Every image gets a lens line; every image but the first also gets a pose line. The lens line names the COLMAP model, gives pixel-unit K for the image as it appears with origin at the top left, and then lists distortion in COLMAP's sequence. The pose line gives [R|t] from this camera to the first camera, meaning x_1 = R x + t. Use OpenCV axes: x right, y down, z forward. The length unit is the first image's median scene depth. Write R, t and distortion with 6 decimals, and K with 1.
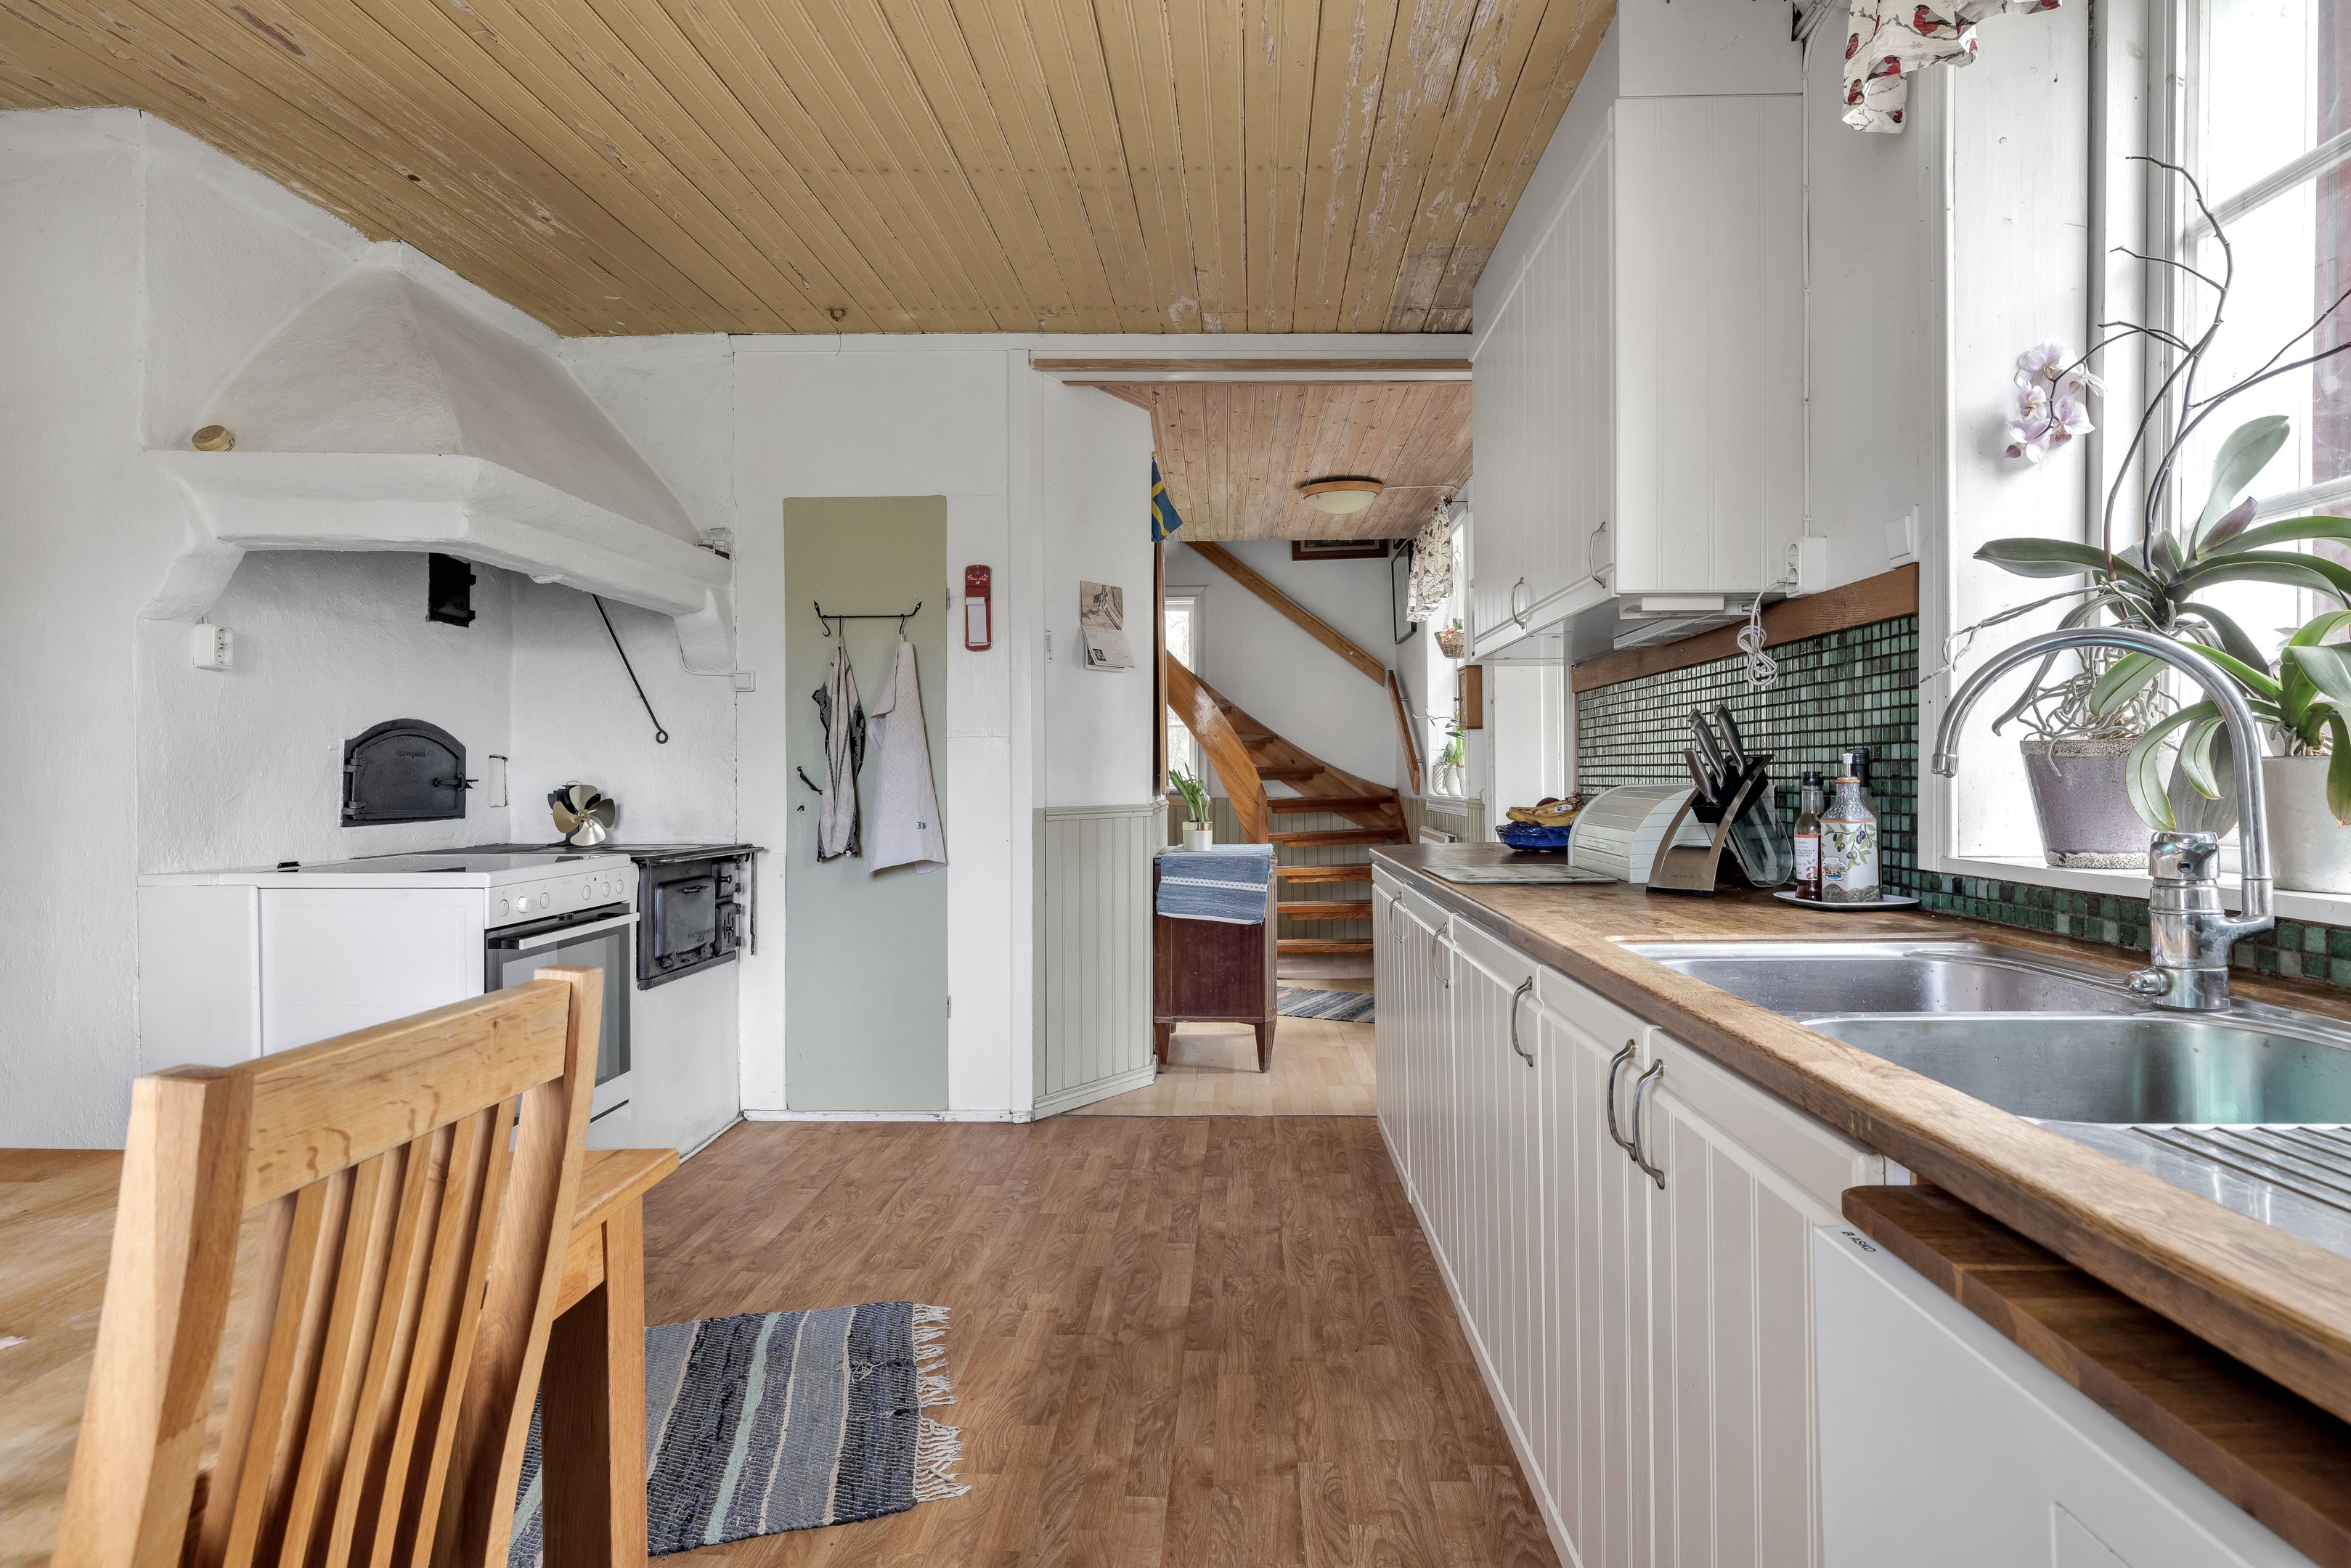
lens RADIAL K [[1232.9, 0, 1185.0], [0, 1232.9, 771.7], [0, 0, 1]] dist [-0.004841, -0.000549]
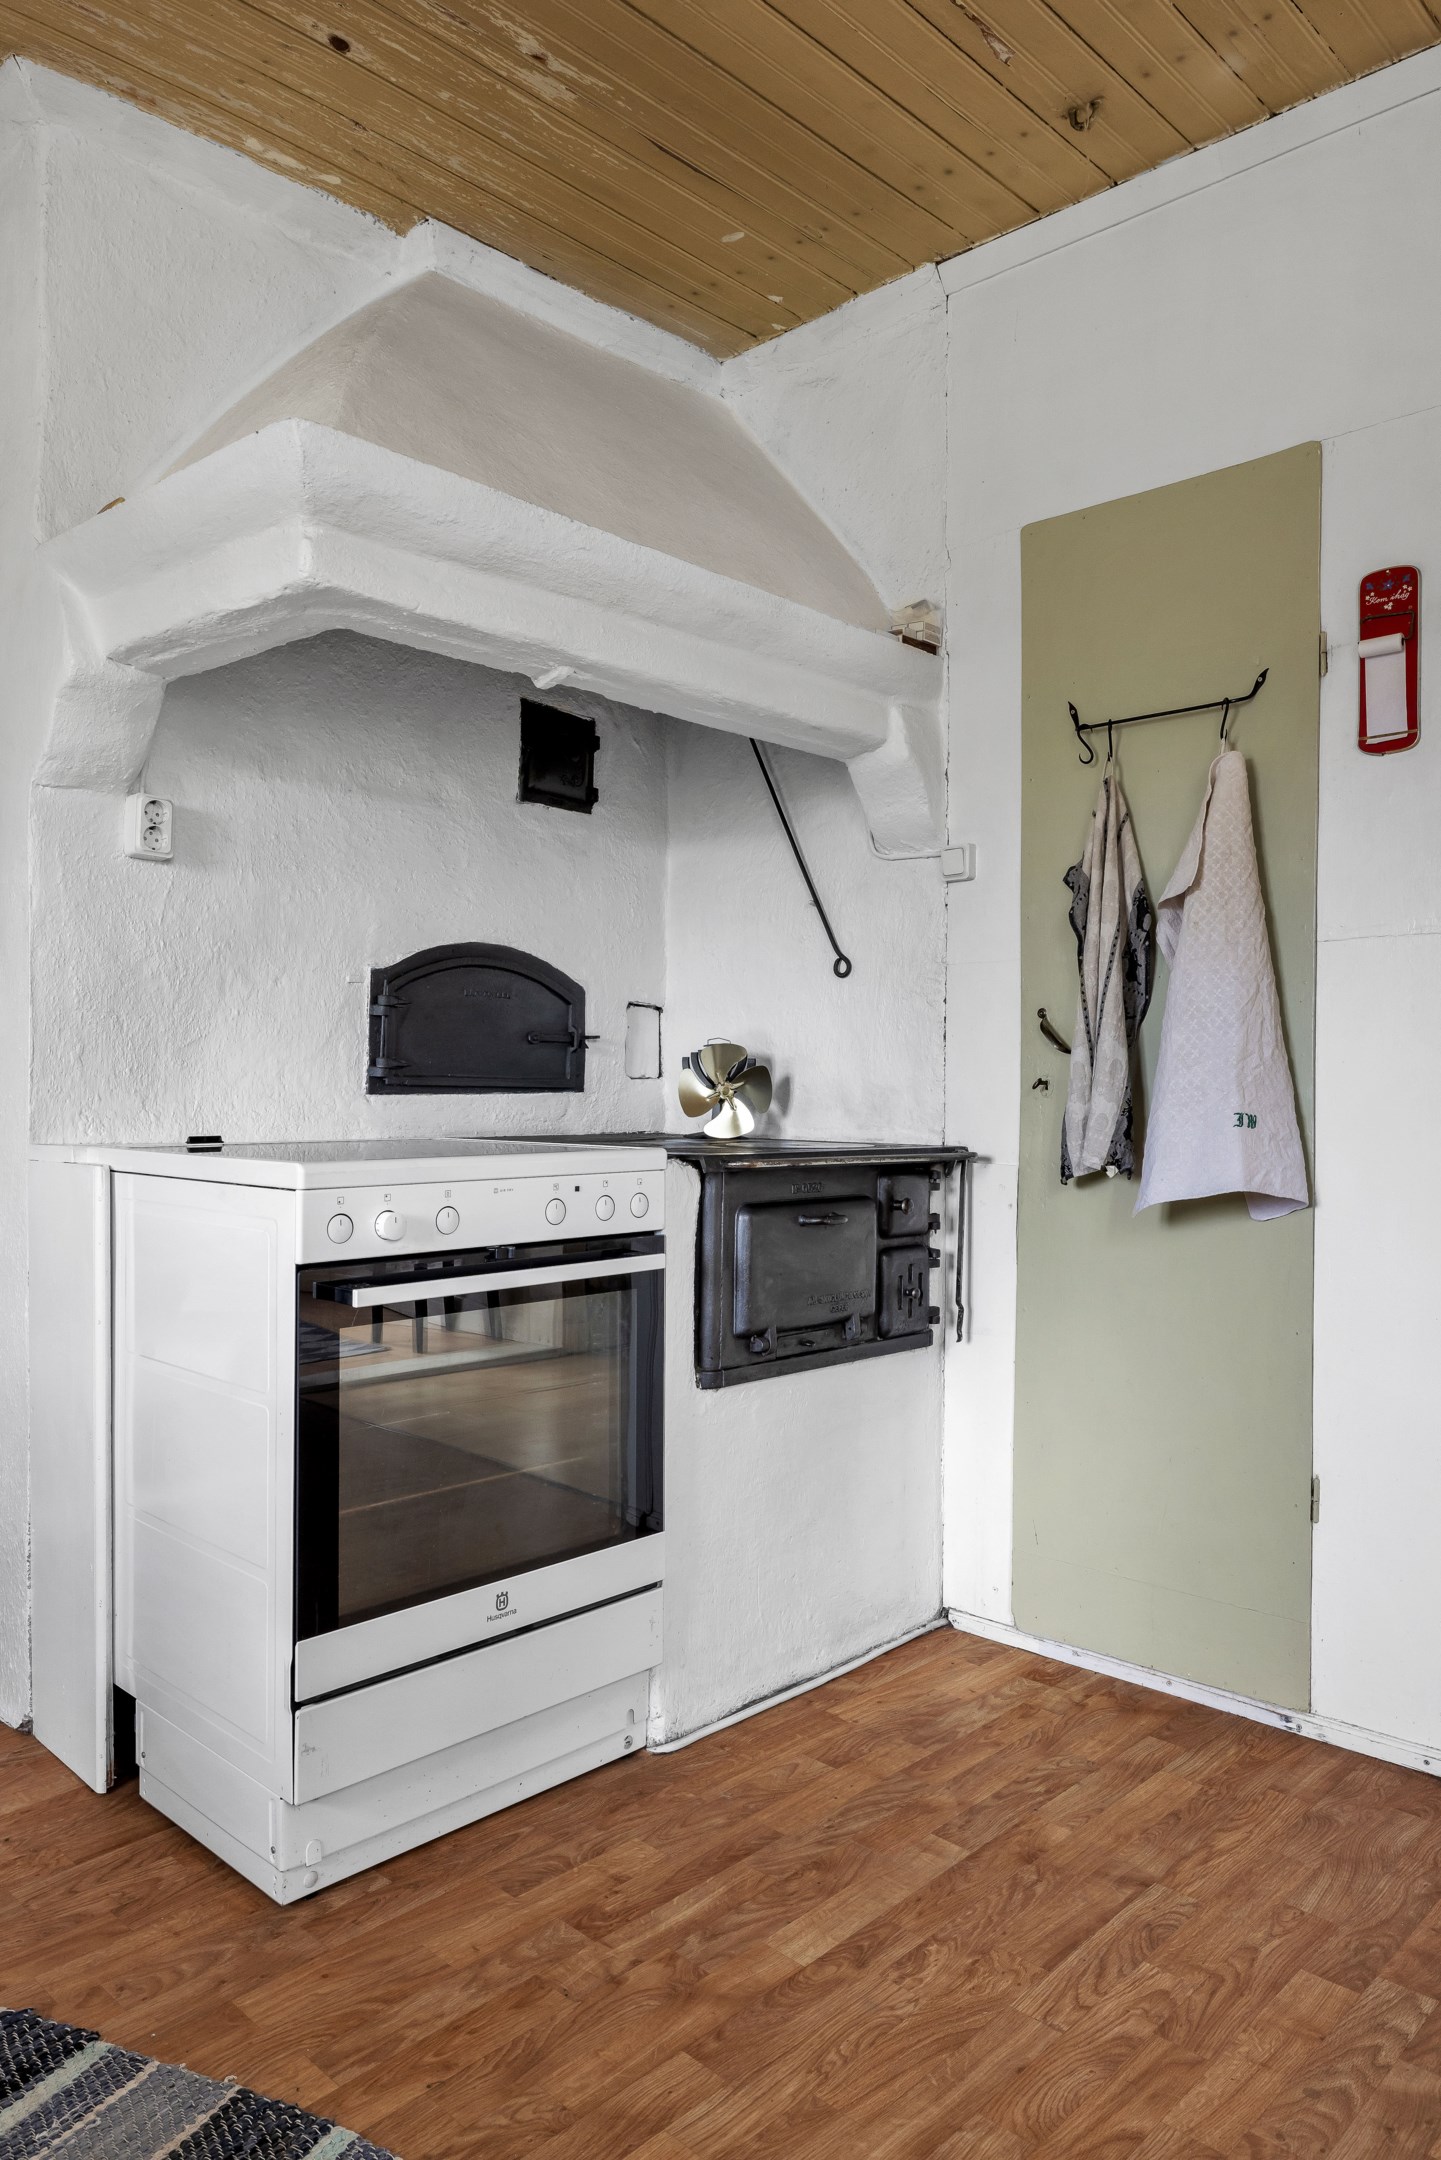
lens RADIAL K [[1454.4, 0, 713.0], [0, 1454.4, 1085.4], [0, 0, 1]] dist [-0.003320, 0.001931]
pose [[0.753650, 0.011353, -0.657178, 0.003101], [-0.009373, 0.999935, 0.006526, 0.028316], [0.657209, 0.001242, 0.753707, 0.434662]]
